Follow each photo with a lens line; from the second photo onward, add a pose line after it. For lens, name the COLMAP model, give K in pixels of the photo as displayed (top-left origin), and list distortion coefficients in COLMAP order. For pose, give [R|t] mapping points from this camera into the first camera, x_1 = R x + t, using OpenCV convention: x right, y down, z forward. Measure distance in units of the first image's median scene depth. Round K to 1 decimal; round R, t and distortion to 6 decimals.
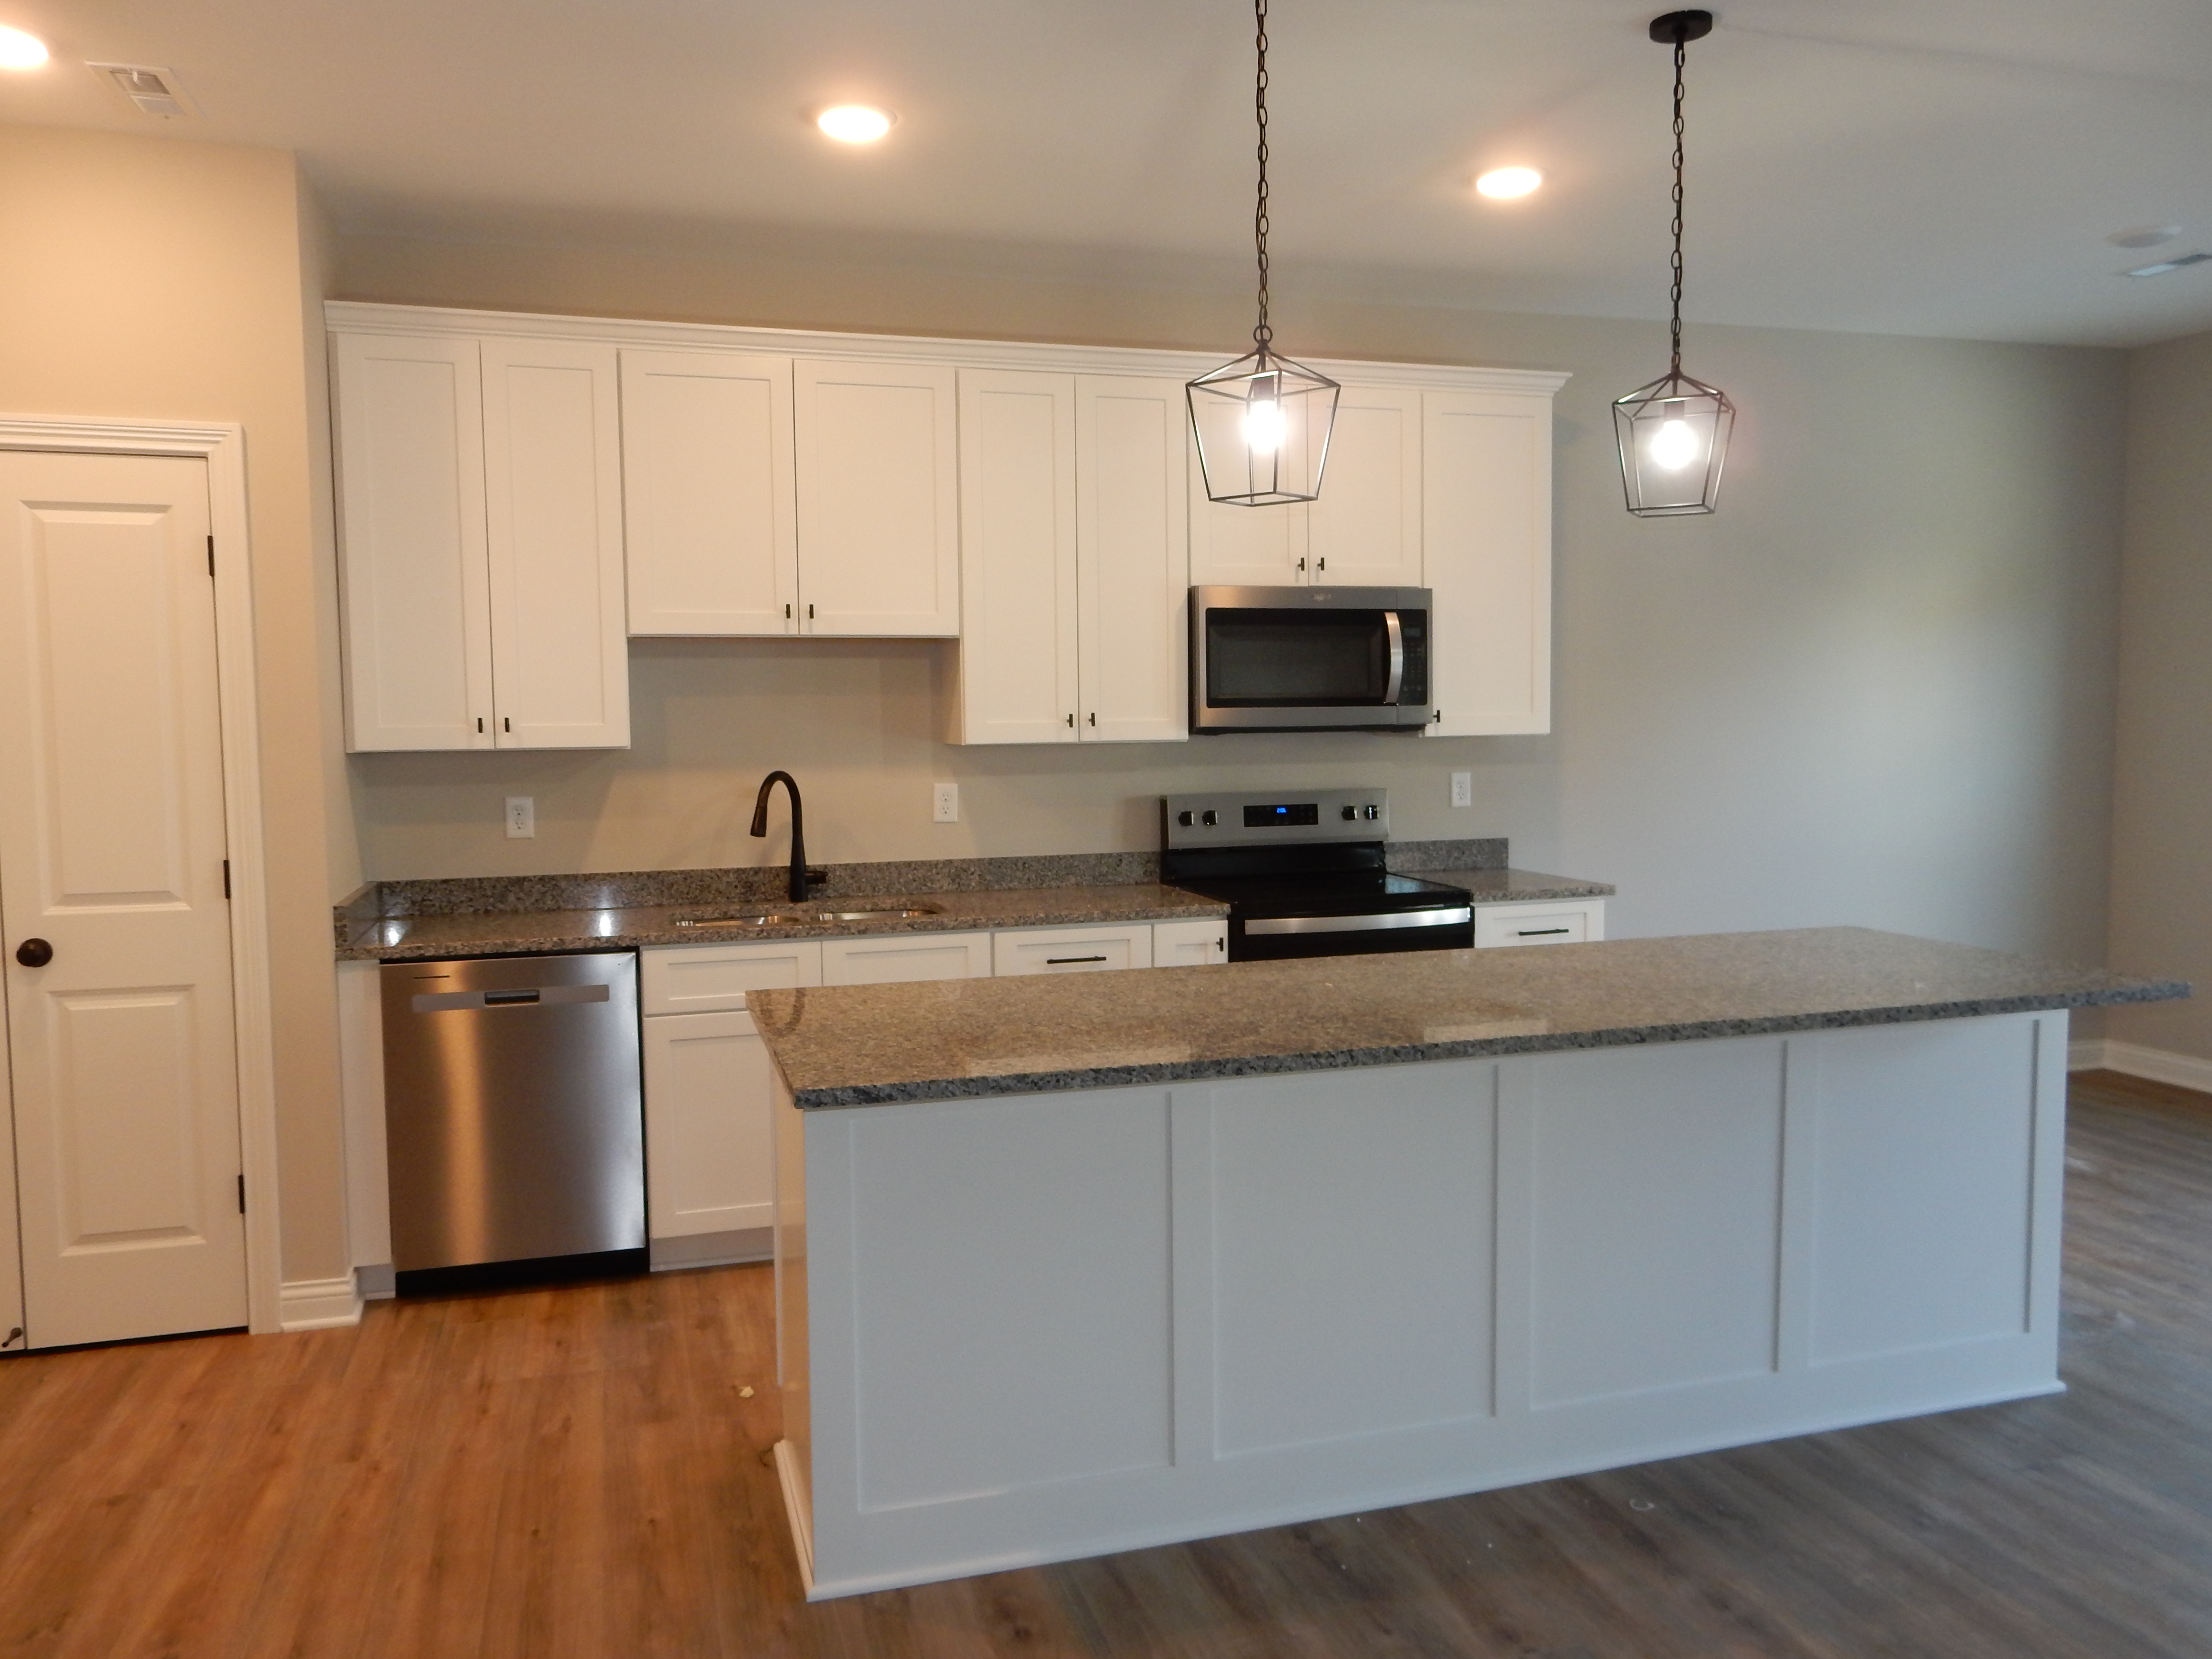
lens RADIAL K [[1634.8, 0, 1106.0], [0, 1634.8, 829.5], [0, 0, 1]] dist [0.003382, -0.007595]
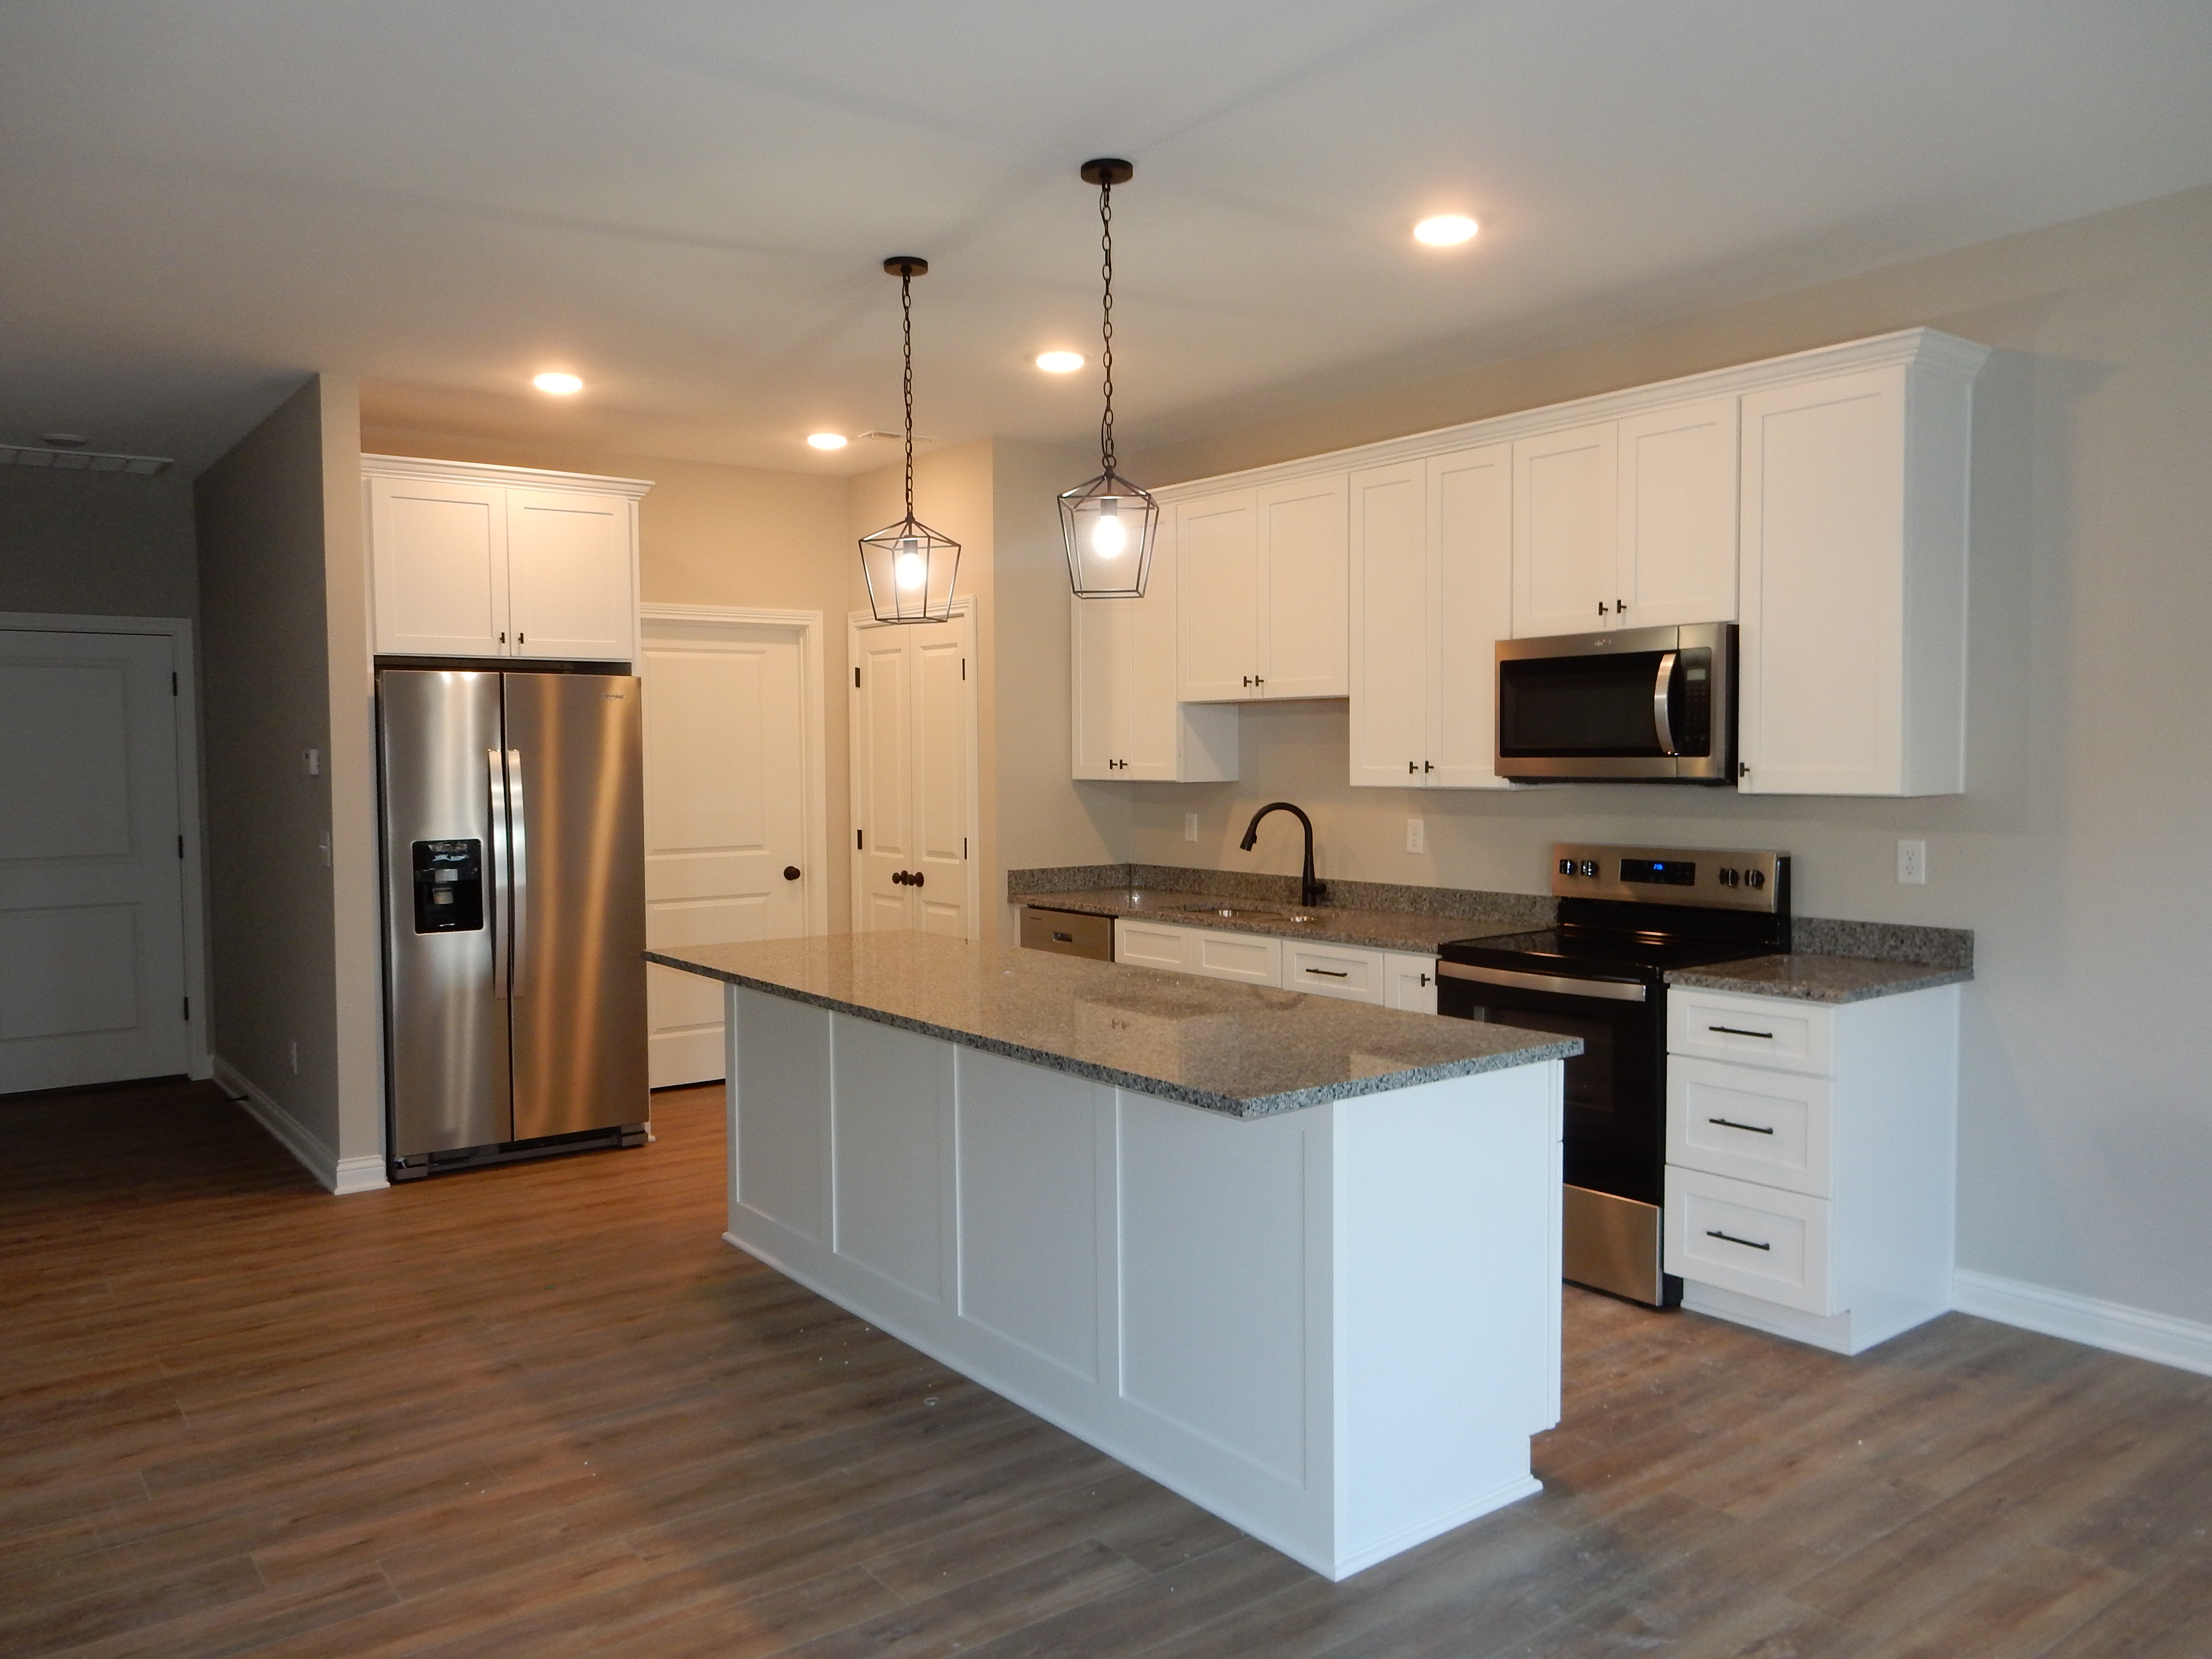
lens RADIAL K [[1634.8, 0, 1106.0], [0, 1634.8, 829.5], [0, 0, 1]] dist [0.003382, -0.007595]
pose [[0.339580, 0.053090, -0.939078, 0.953112], [-0.063862, 0.997403, 0.033294, -0.047807], [0.938407, 0.048665, 0.342089, 0.418131]]
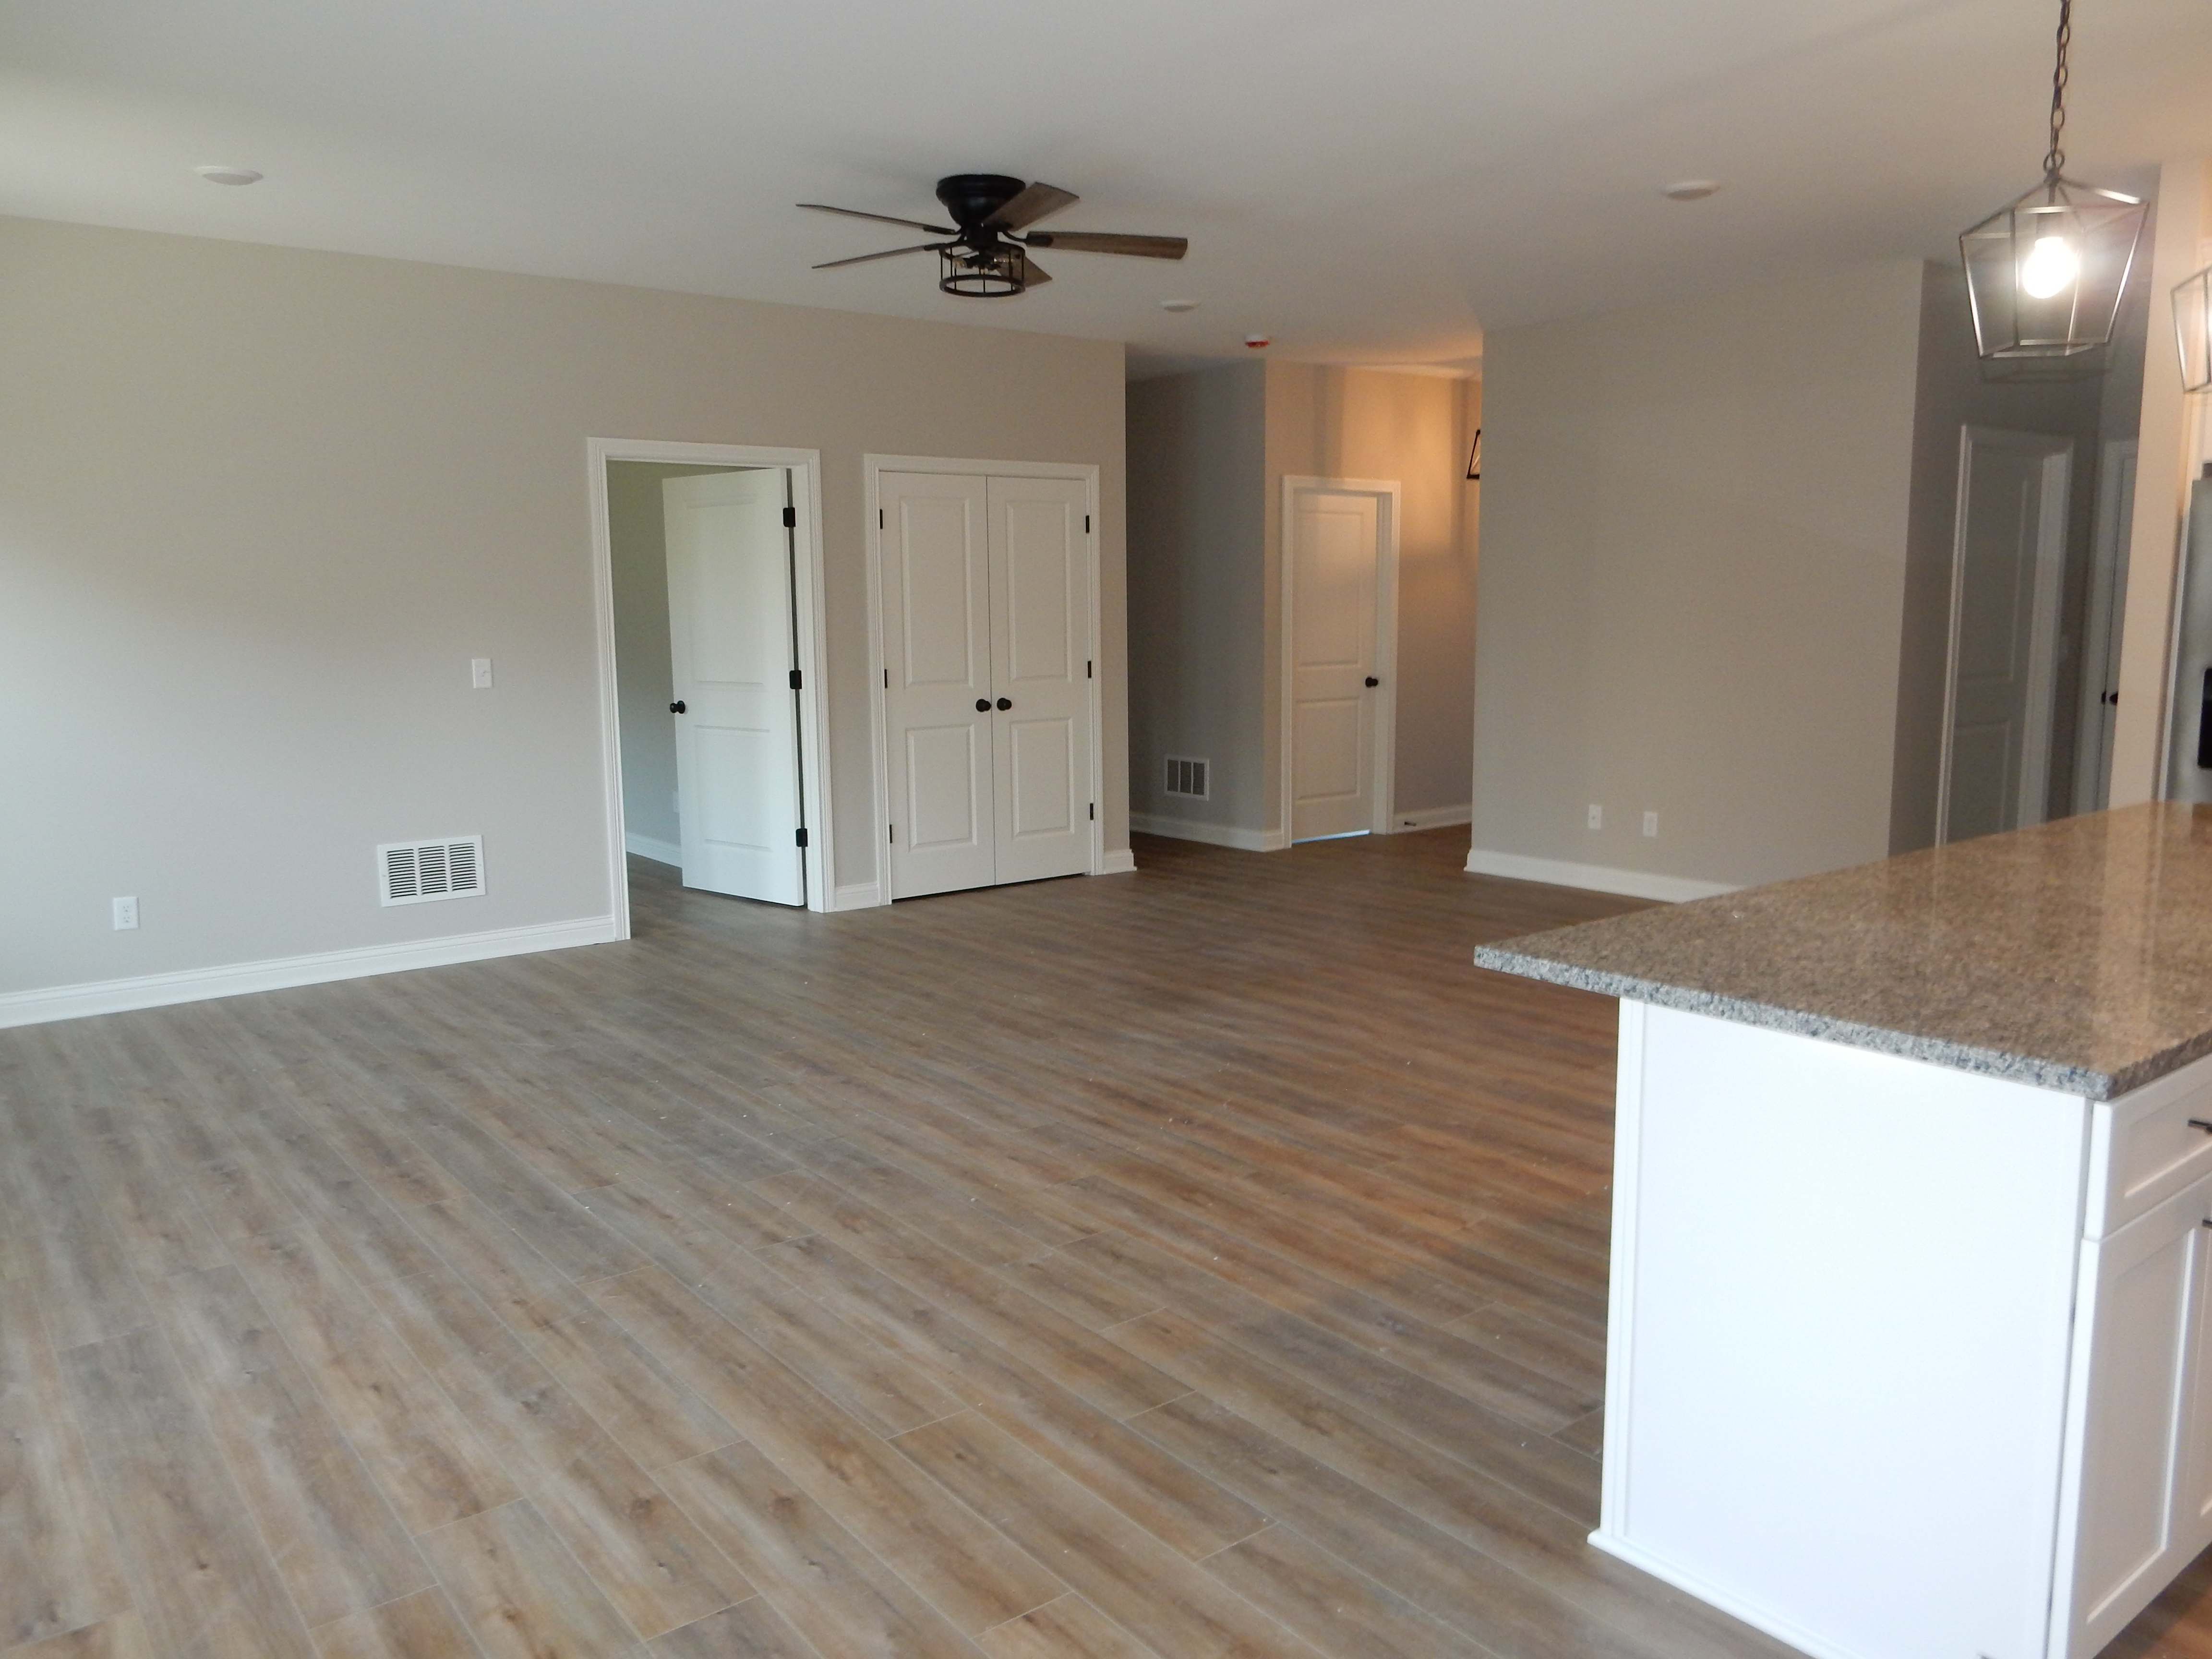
lens RADIAL K [[1634.8, 0, 1106.0], [0, 1634.8, 829.5], [0, 0, 1]] dist [0.003382, -0.007595]
pose [[-0.938904, 0.078247, -0.335168, 0.730432], [0.007734, 0.978366, 0.206739, -0.088955], [0.344093, 0.191516, -0.919196, 1.108792]]
